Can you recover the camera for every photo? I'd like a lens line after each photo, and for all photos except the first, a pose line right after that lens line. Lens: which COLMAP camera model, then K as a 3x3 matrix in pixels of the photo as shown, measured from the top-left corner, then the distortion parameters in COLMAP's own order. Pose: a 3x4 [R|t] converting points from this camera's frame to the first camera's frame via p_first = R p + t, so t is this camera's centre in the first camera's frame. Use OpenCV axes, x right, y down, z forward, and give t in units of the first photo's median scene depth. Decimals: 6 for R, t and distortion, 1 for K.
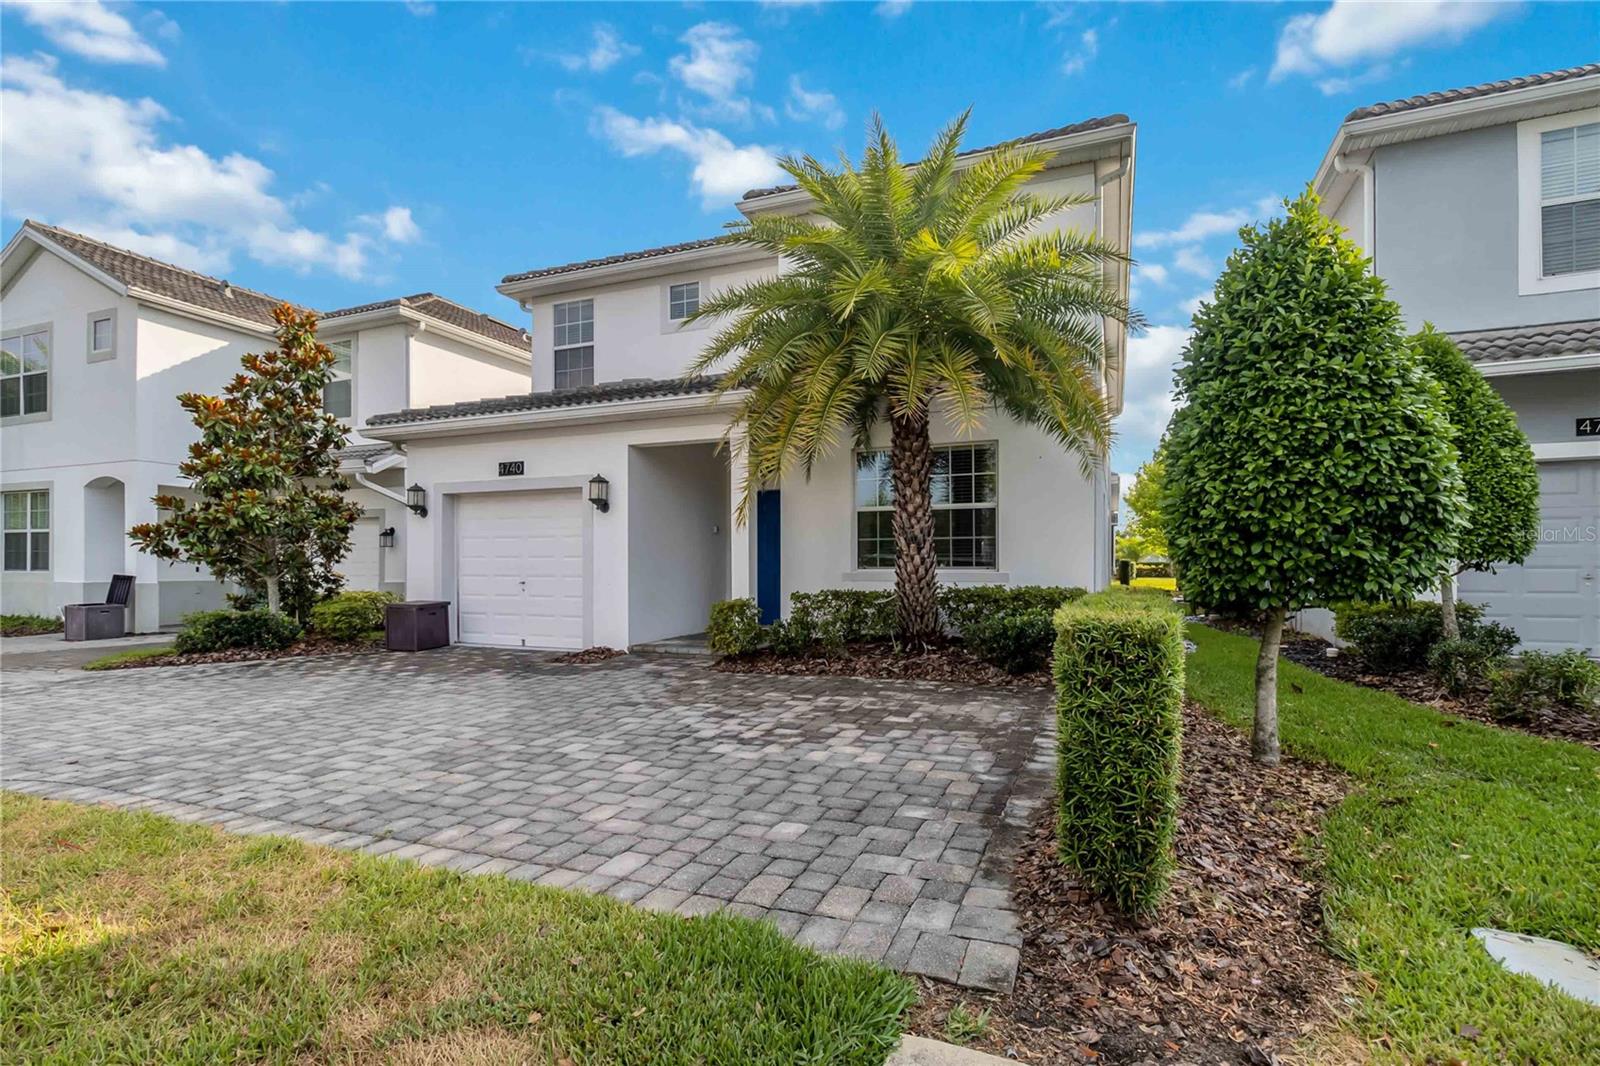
lens RADIAL K [[739.2, 0, 817.6], [0, 739.2, 562.4], [0, 0, 1]] dist [-0.000042, 0.001191]
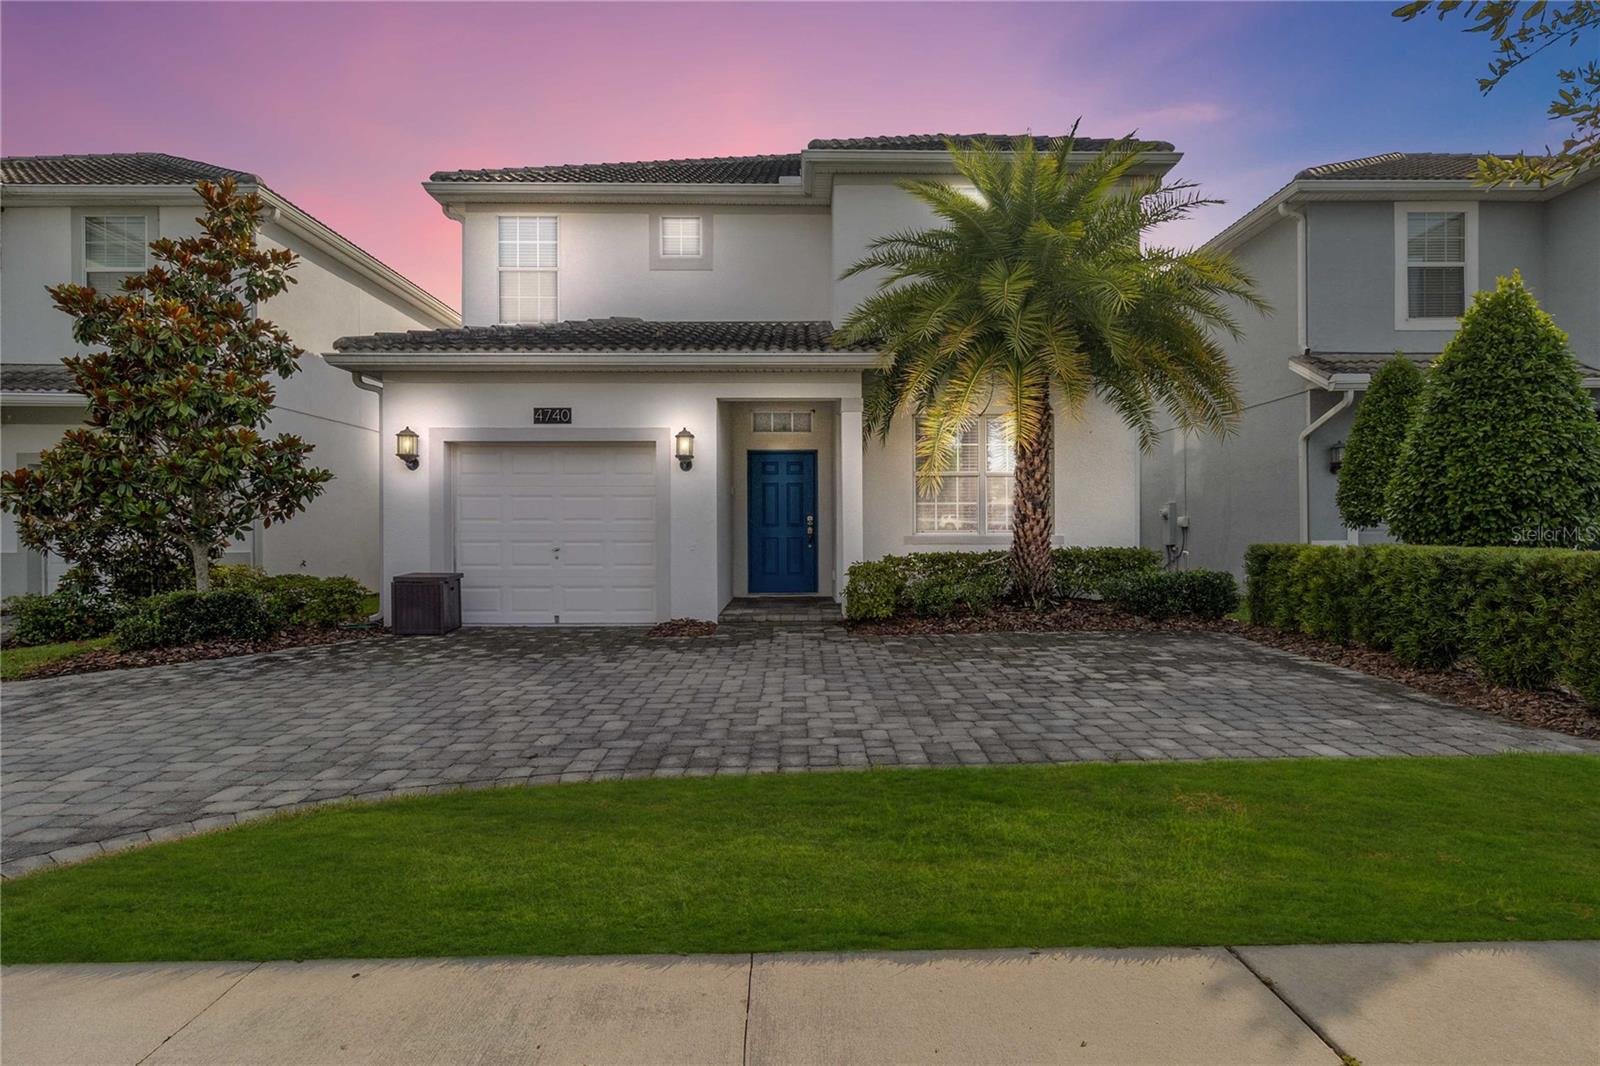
lens RADIAL K [[842.4, 0, 801.5], [0, 842.4, 534.3], [0, 0, 1]] dist [0.001273, -0.000079]
pose [[0.923029, -0.002553, 0.384722, -0.649802], [0.000223, 0.999981, 0.006101, 0.005070], [-0.384730, -0.005546, 0.923013, -0.010422]]
